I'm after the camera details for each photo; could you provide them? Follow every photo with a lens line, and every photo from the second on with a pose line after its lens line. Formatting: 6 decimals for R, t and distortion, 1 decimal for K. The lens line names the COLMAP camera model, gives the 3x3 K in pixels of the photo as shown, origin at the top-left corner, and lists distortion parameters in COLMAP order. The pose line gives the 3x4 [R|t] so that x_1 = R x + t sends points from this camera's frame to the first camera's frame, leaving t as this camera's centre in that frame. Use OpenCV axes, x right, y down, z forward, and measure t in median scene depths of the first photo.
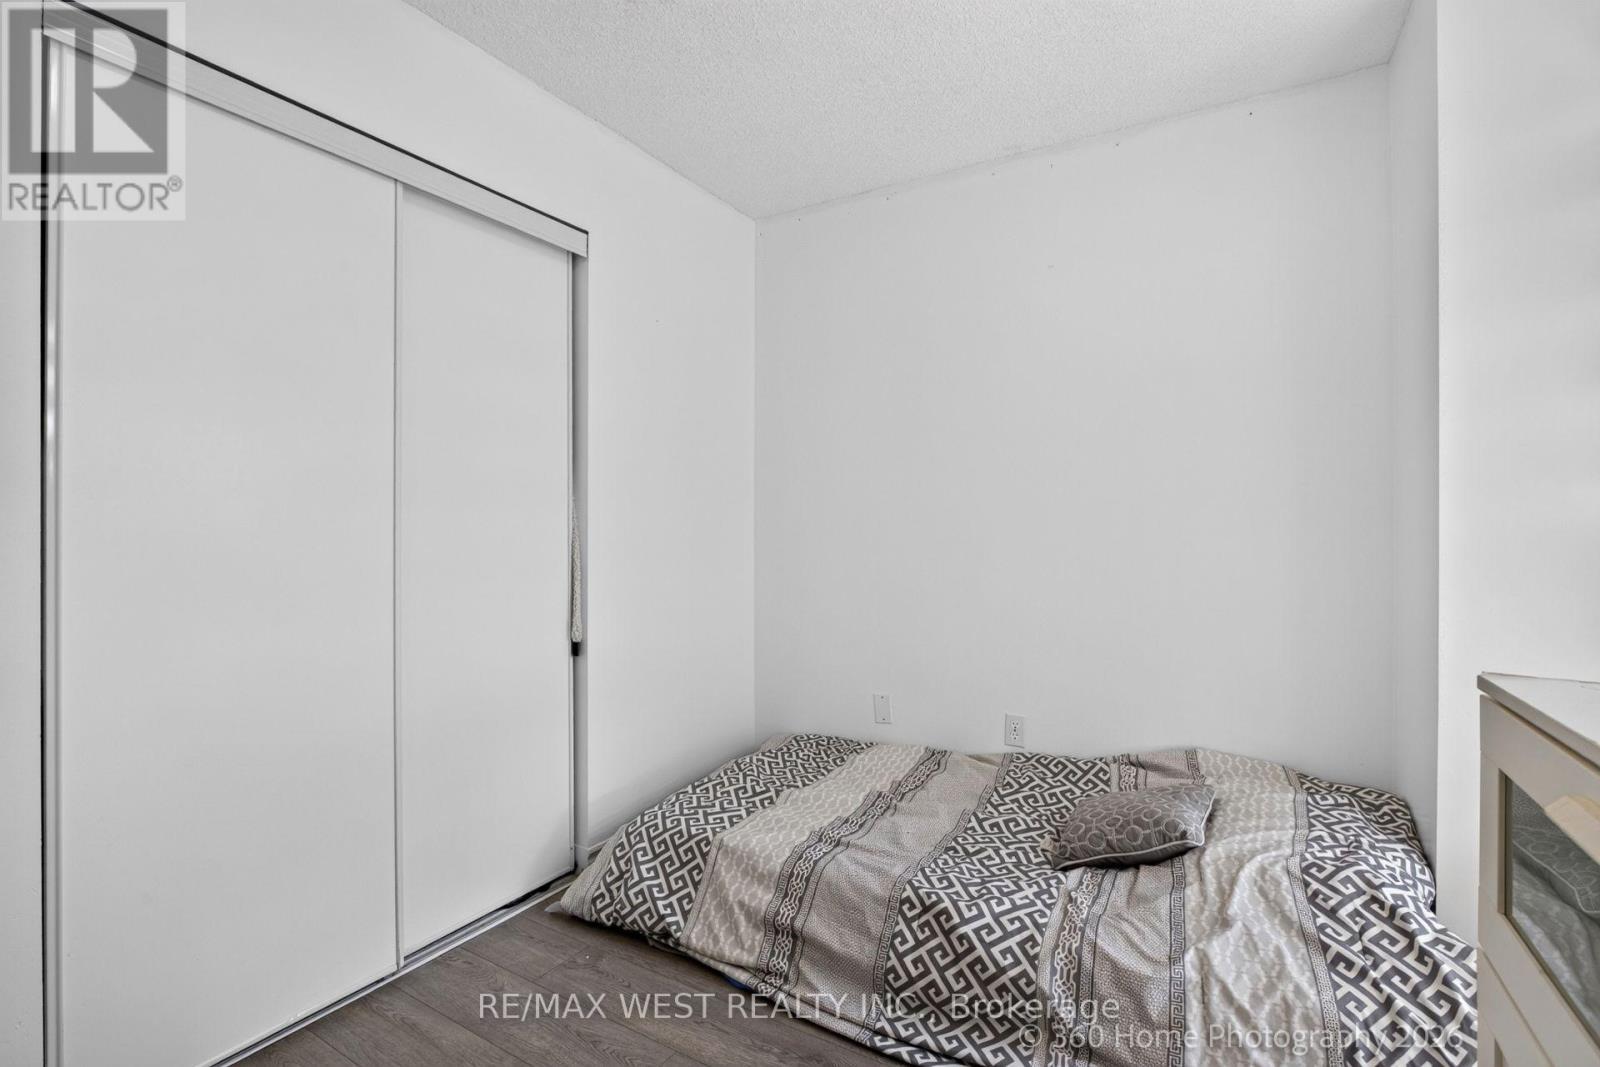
lens RADIAL K [[732.7, 0, 800.0], [0, 732.7, 533.5], [0, 0, 1]] dist [-0.041804, 0.010983]
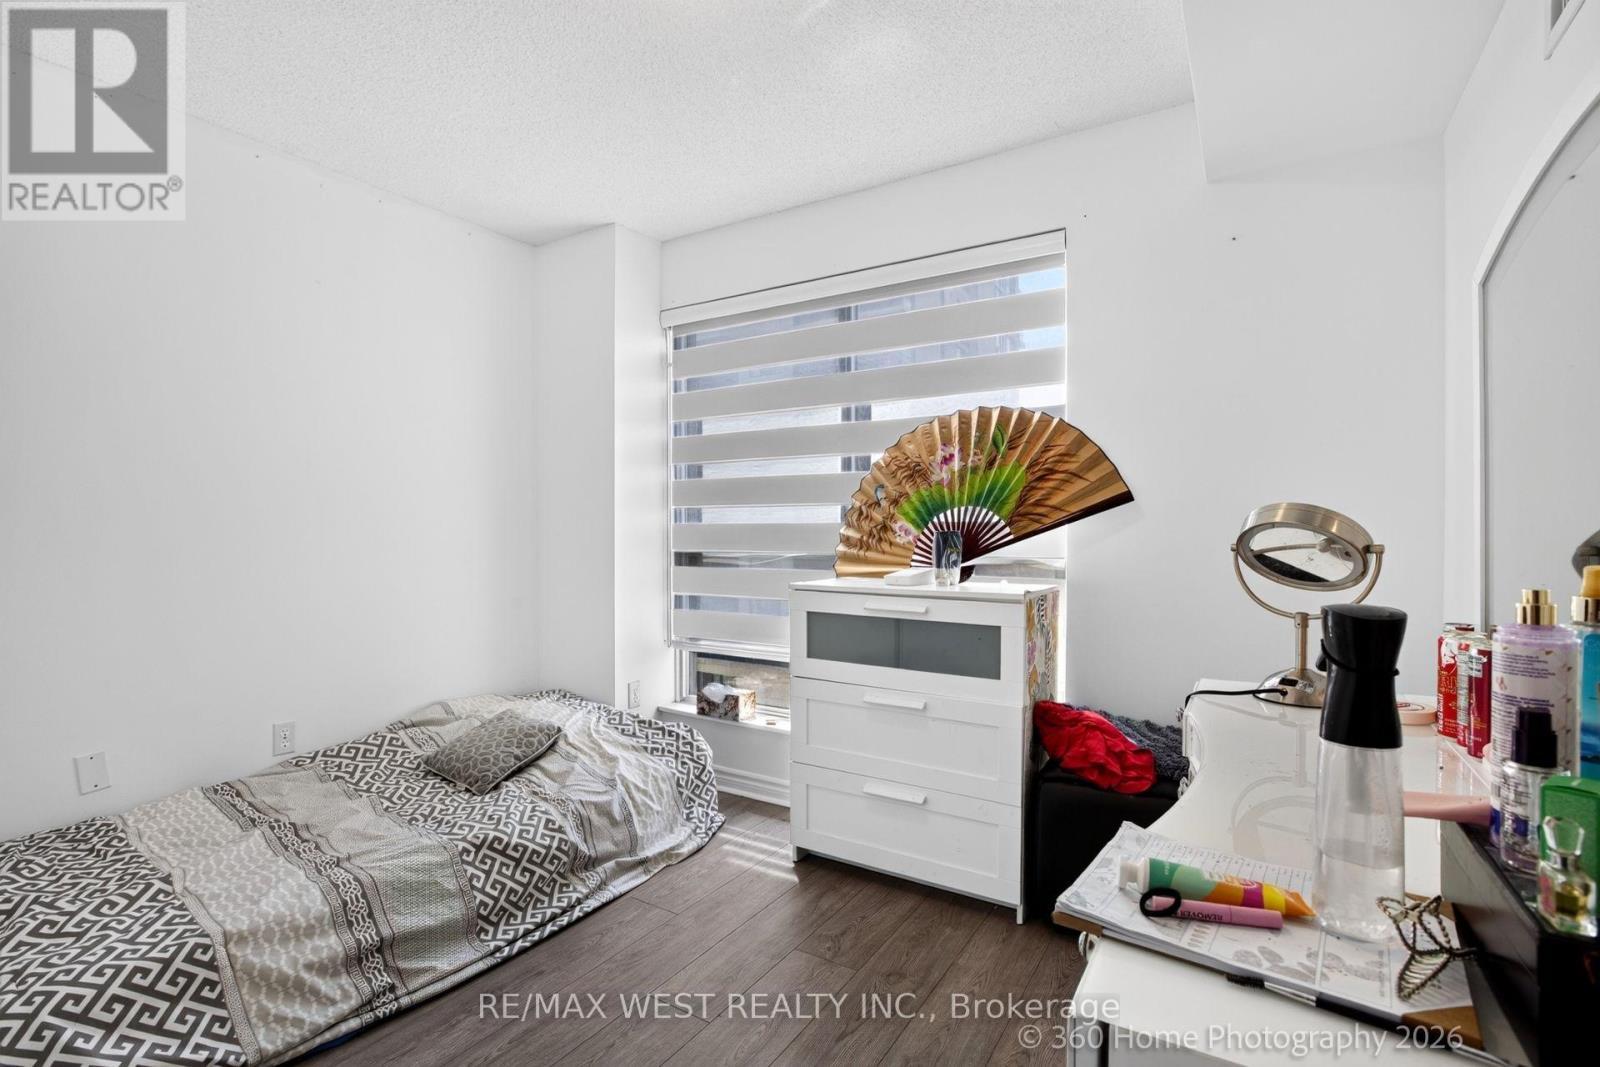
lens RADIAL K [[732.7, 0, 800.0], [0, 732.7, 533.5], [0, 0, 1]] dist [-0.041804, 0.010983]
pose [[0.013030, 0.001863, 0.999913, -1.050506], [0.000488, 0.999998, -0.001869, -0.006870], [-0.999915, 0.000513, 0.013029, 0.451590]]
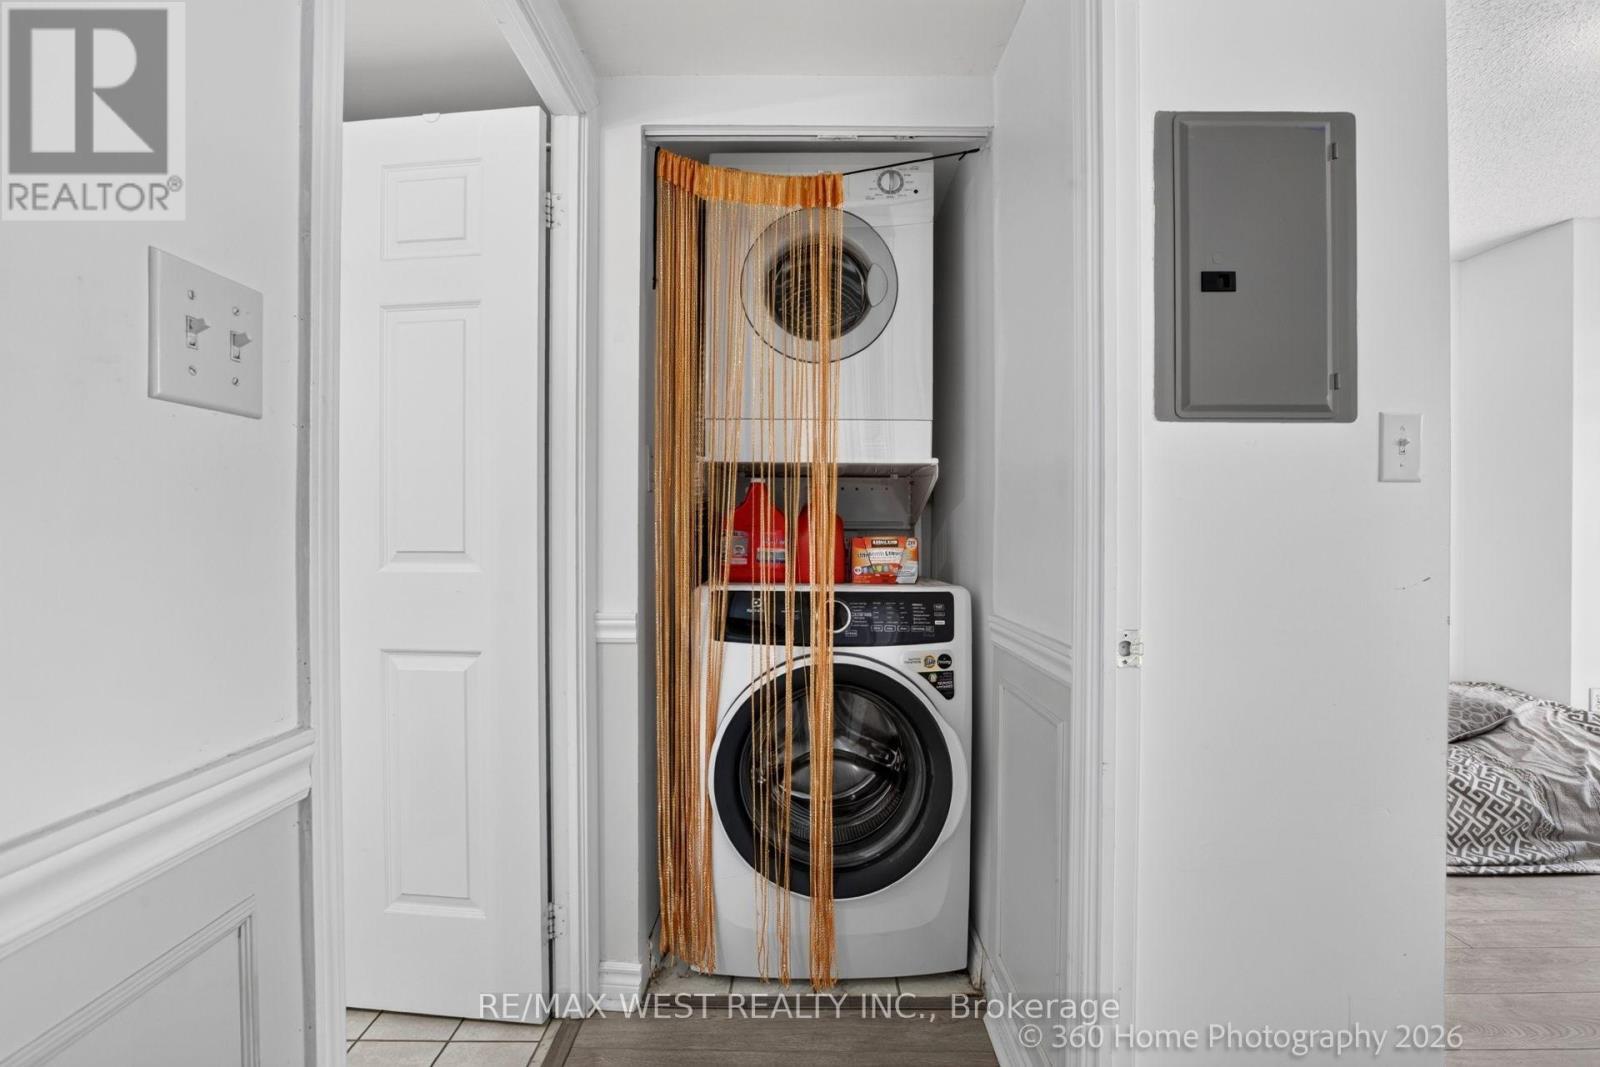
lens RADIAL K [[732.7, 0, 800.0], [0, 732.7, 533.5], [0, 0, 1]] dist [-0.041804, 0.010983]
pose [[0.859188, 0.001226, 0.511658, -1.780891], [-0.004261, 0.999980, 0.004759, -0.006918], [-0.511642, -0.006269, 0.859176, 0.415657]]
